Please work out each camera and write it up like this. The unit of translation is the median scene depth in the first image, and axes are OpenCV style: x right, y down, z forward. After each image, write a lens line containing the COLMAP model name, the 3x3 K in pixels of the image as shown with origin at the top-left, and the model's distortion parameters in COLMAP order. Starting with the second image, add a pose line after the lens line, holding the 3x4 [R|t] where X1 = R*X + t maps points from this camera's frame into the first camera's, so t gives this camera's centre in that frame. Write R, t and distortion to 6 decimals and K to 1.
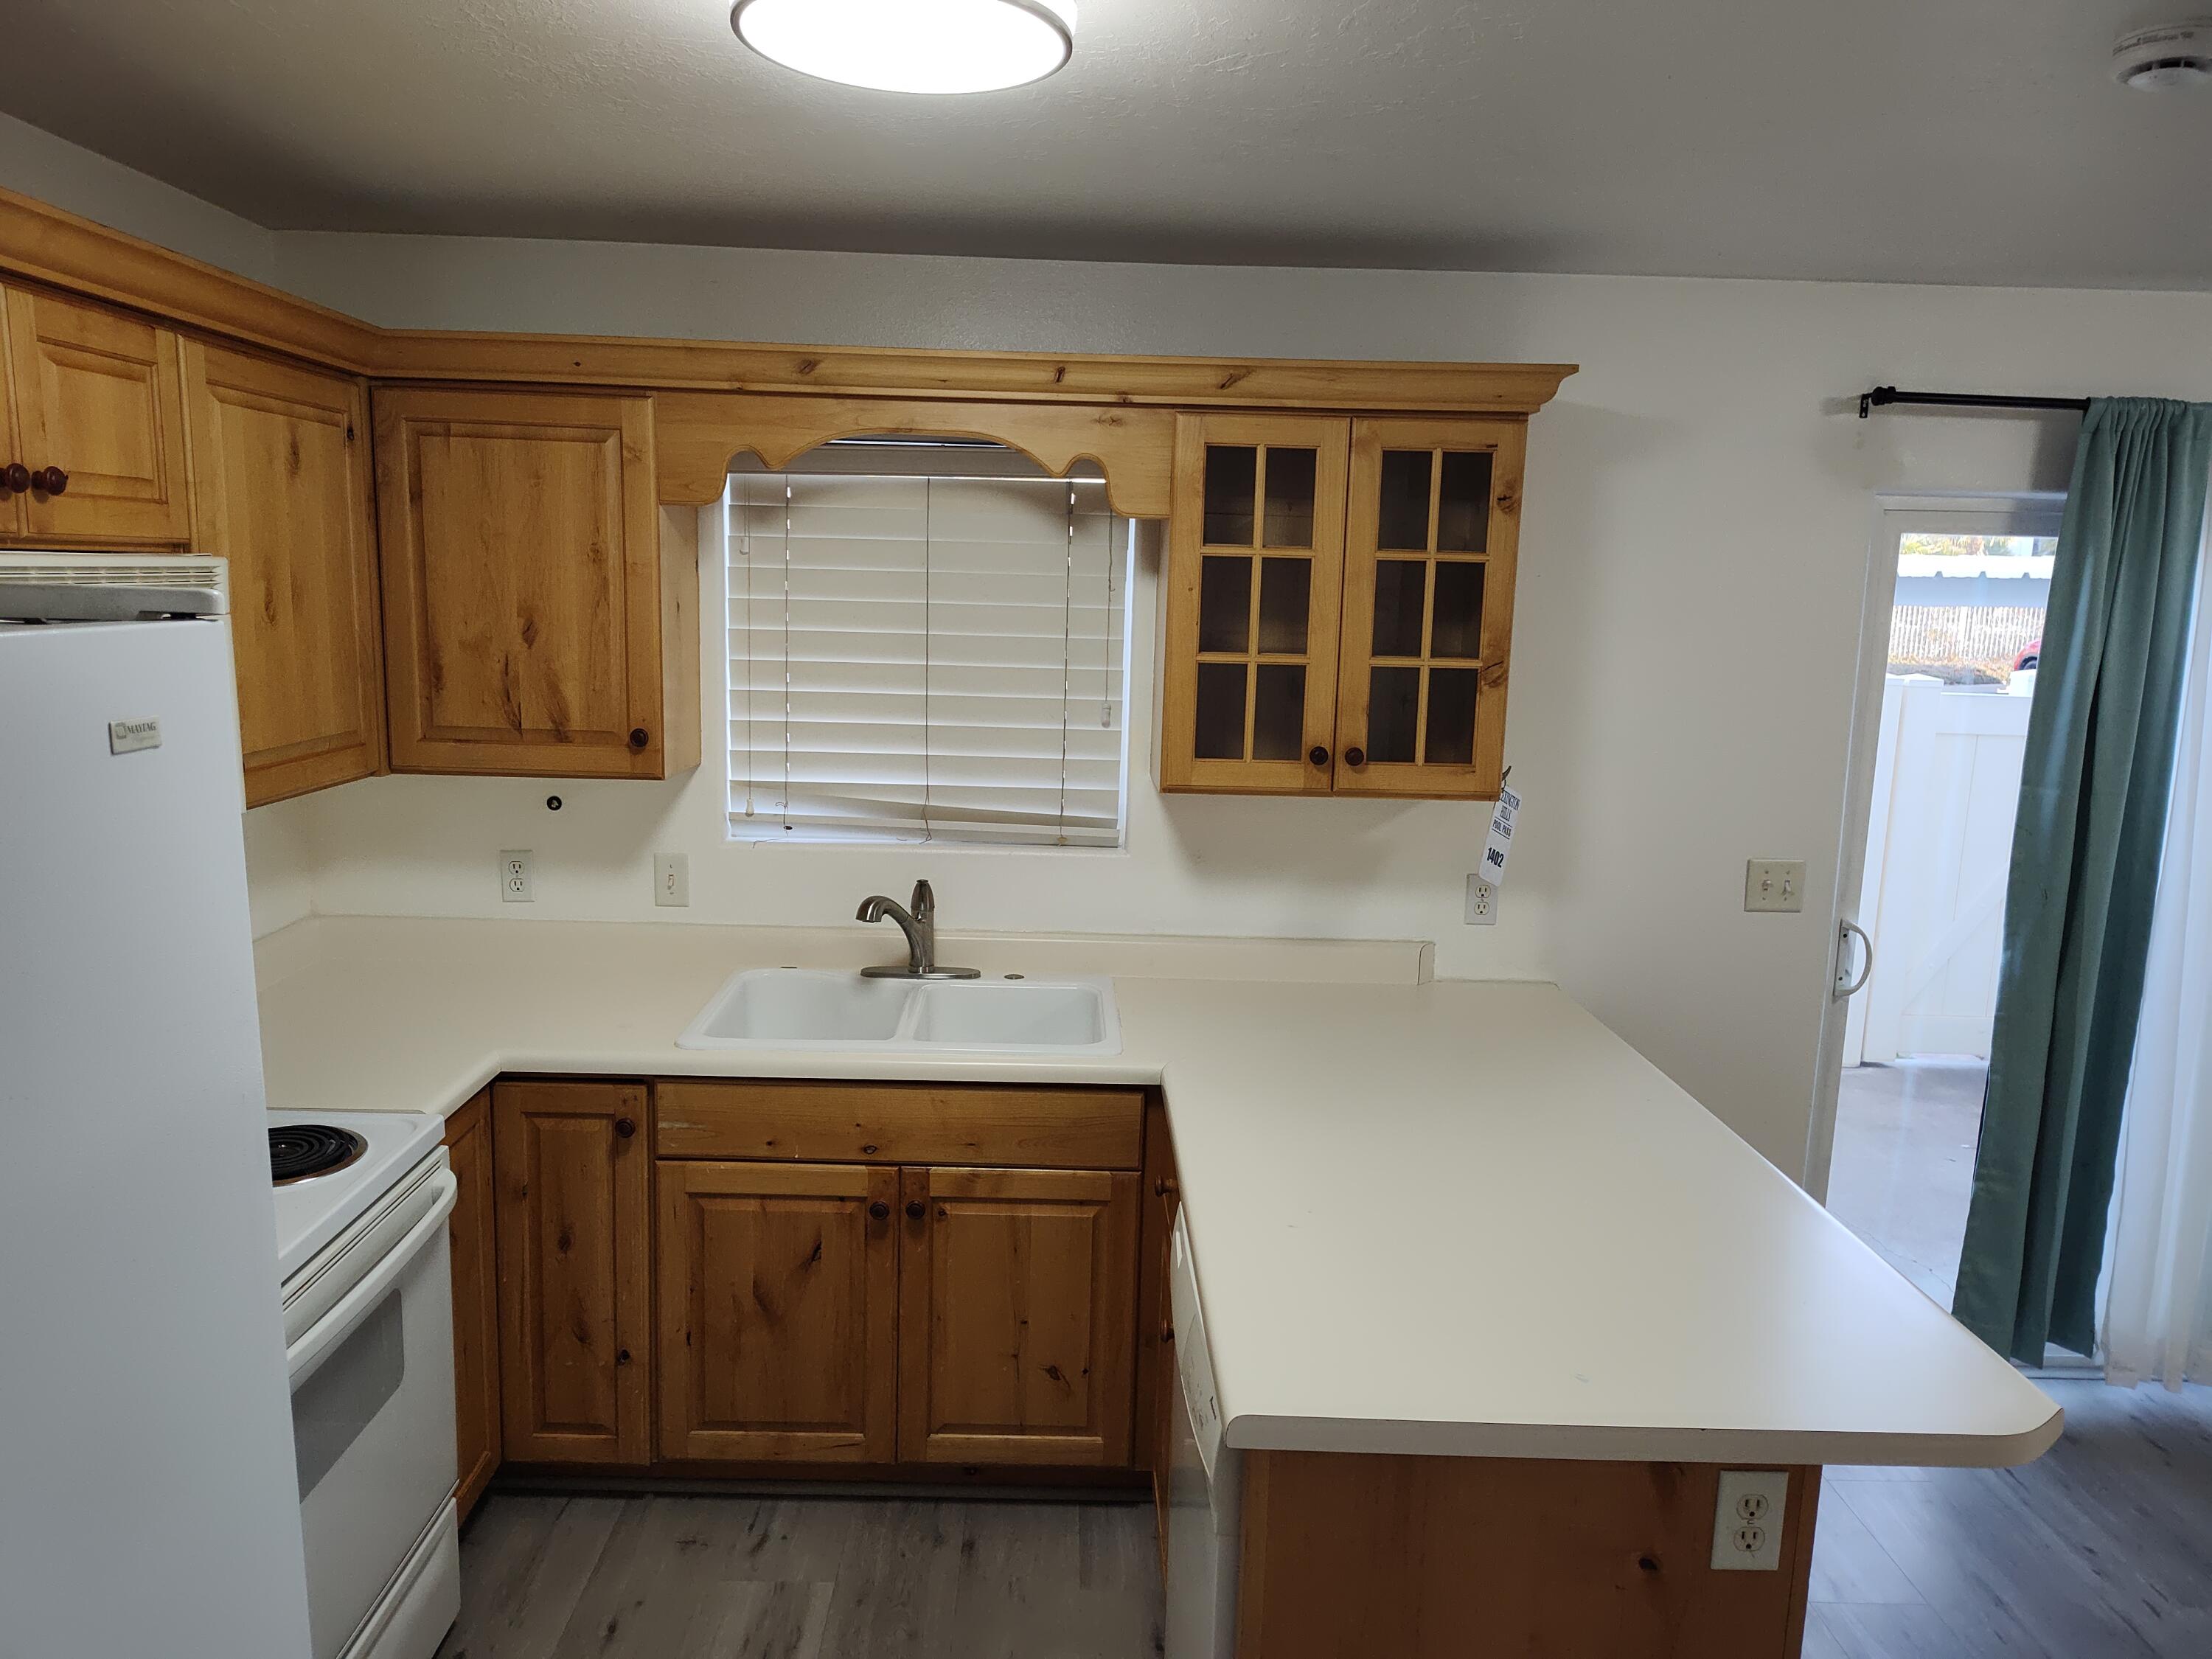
lens RADIAL K [[1505.6, 0, 1120.4], [0, 1505.6, 837.5], [0, 0, 1]] dist [0.050216, -0.048812]
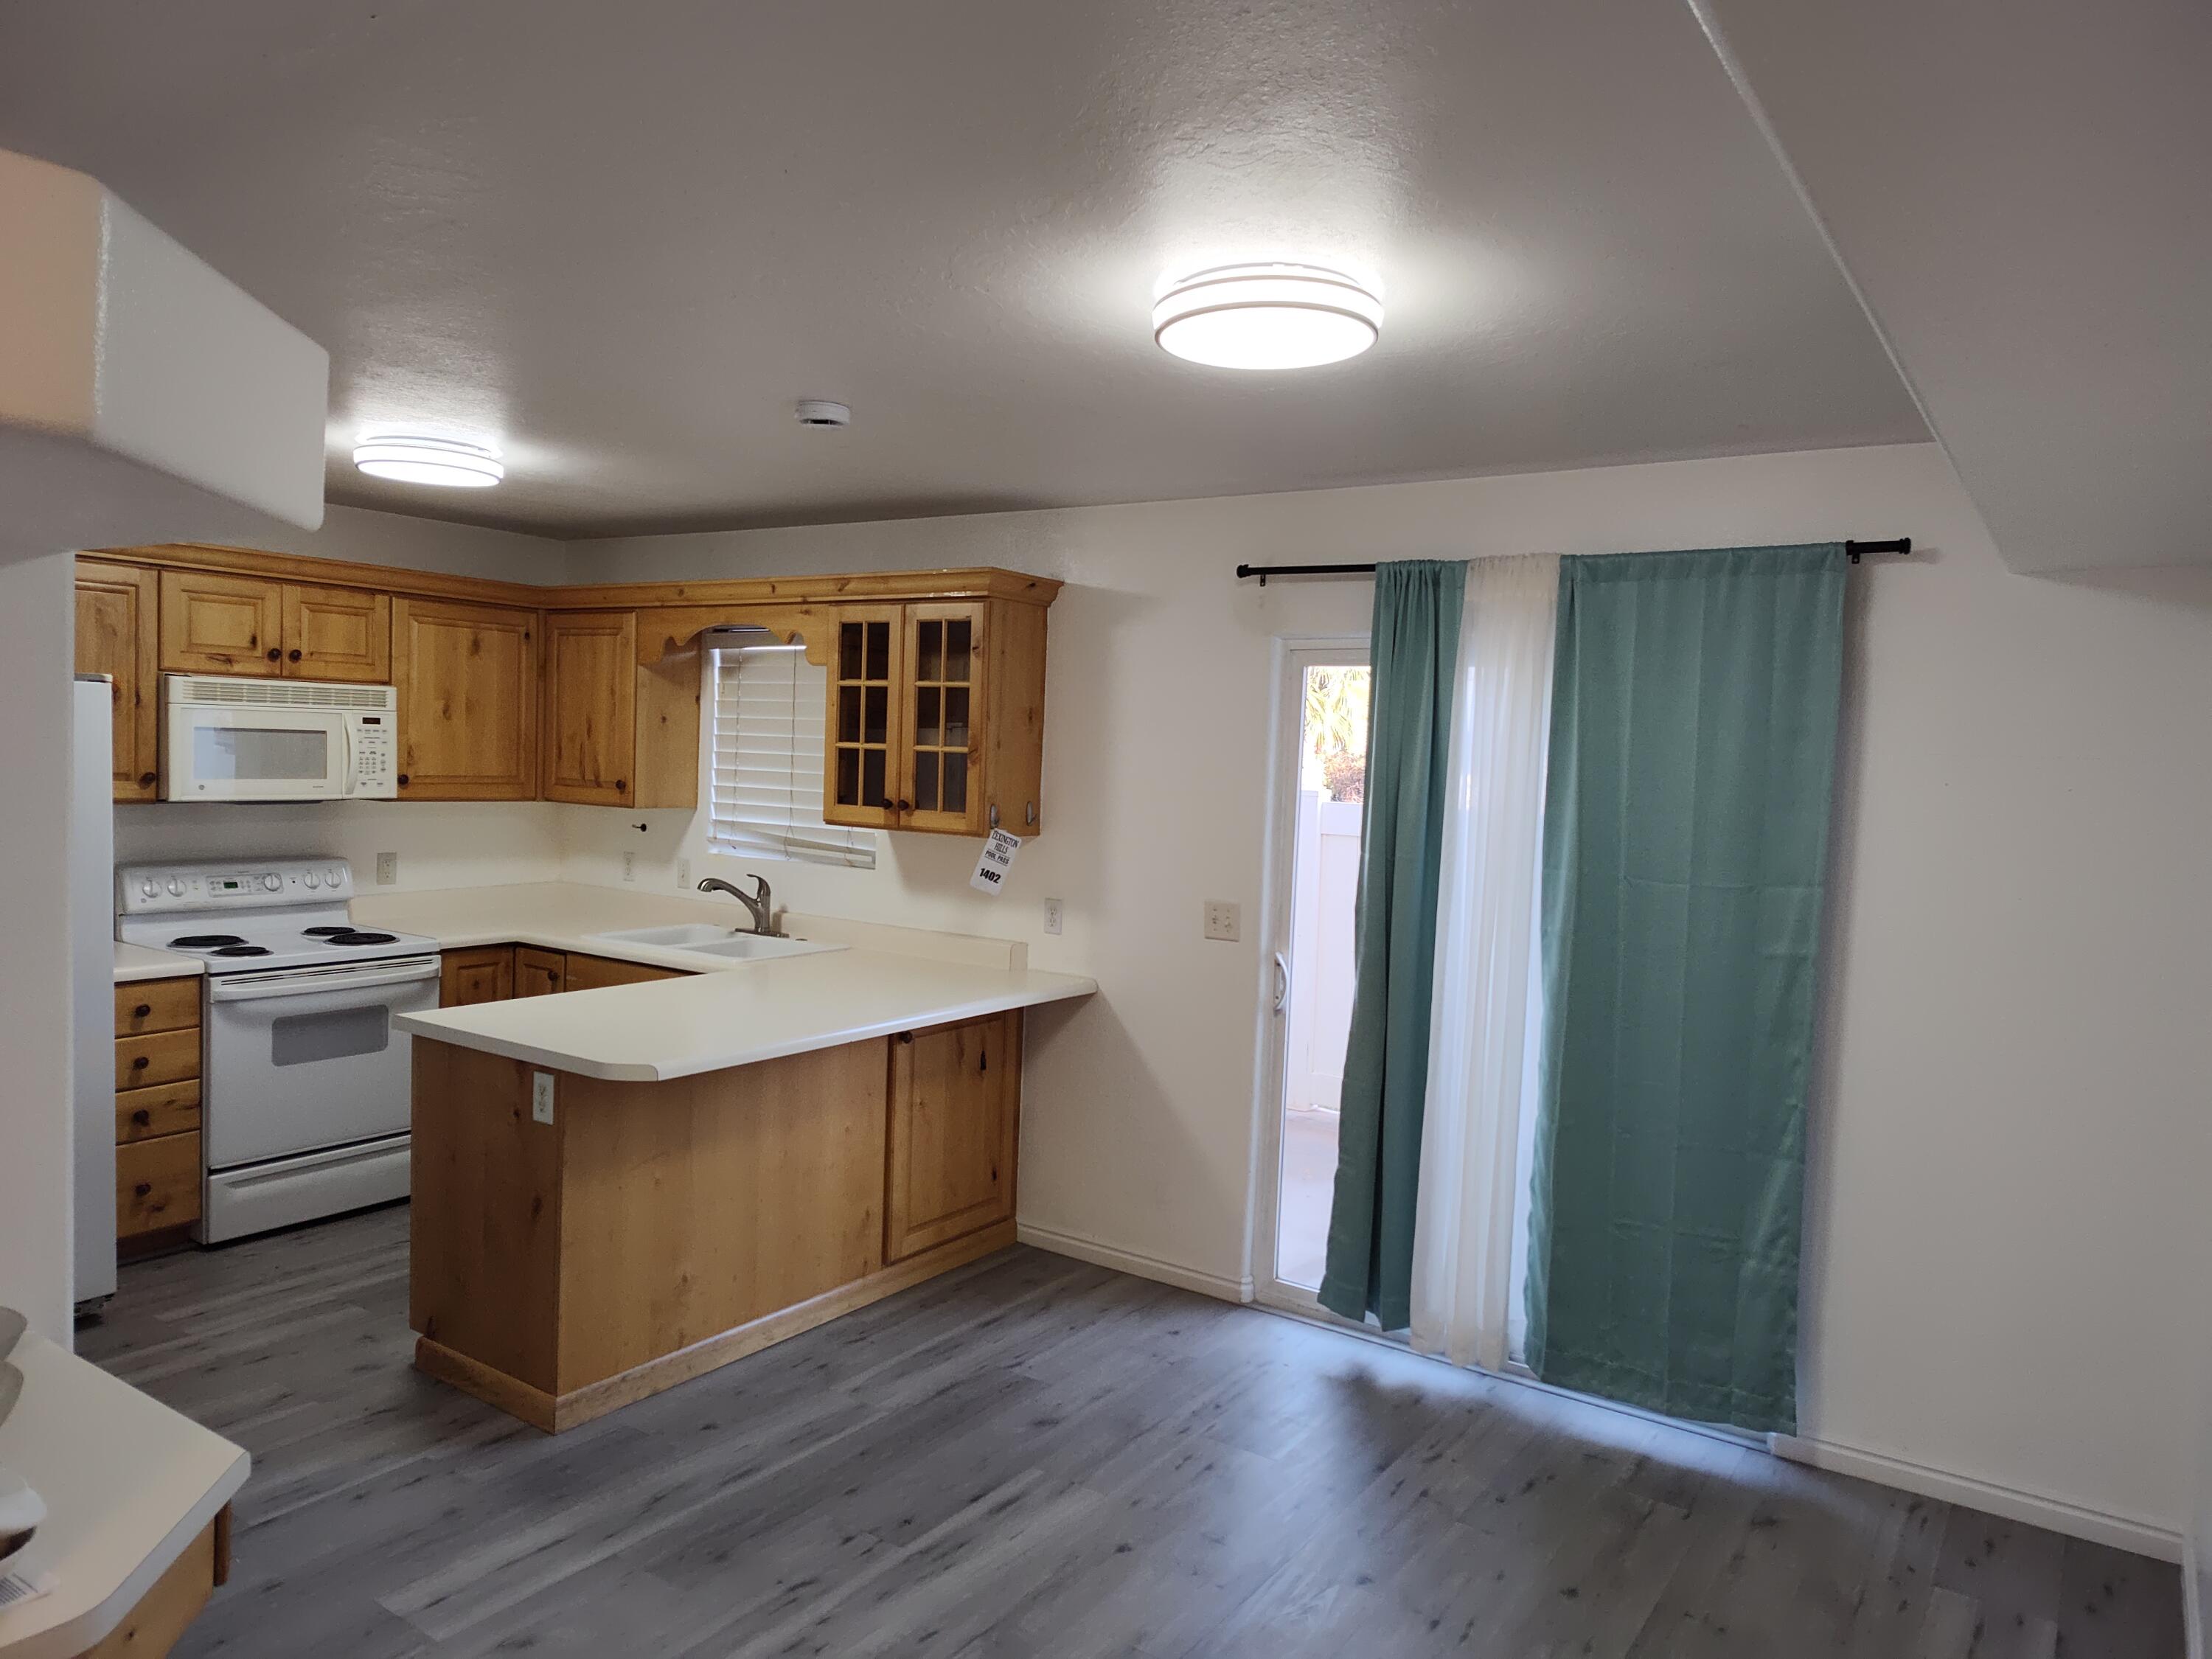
lens RADIAL K [[1505.6, 0, 1101.0], [0, 1505.6, 828.6], [0, 0, 1]] dist [0.050216, -0.048812]
pose [[0.816290, 0.035349, -0.576560, 1.279294], [-0.110770, 0.989181, -0.096181, 0.105224], [0.566923, 0.142377, 0.811374, -0.199253]]
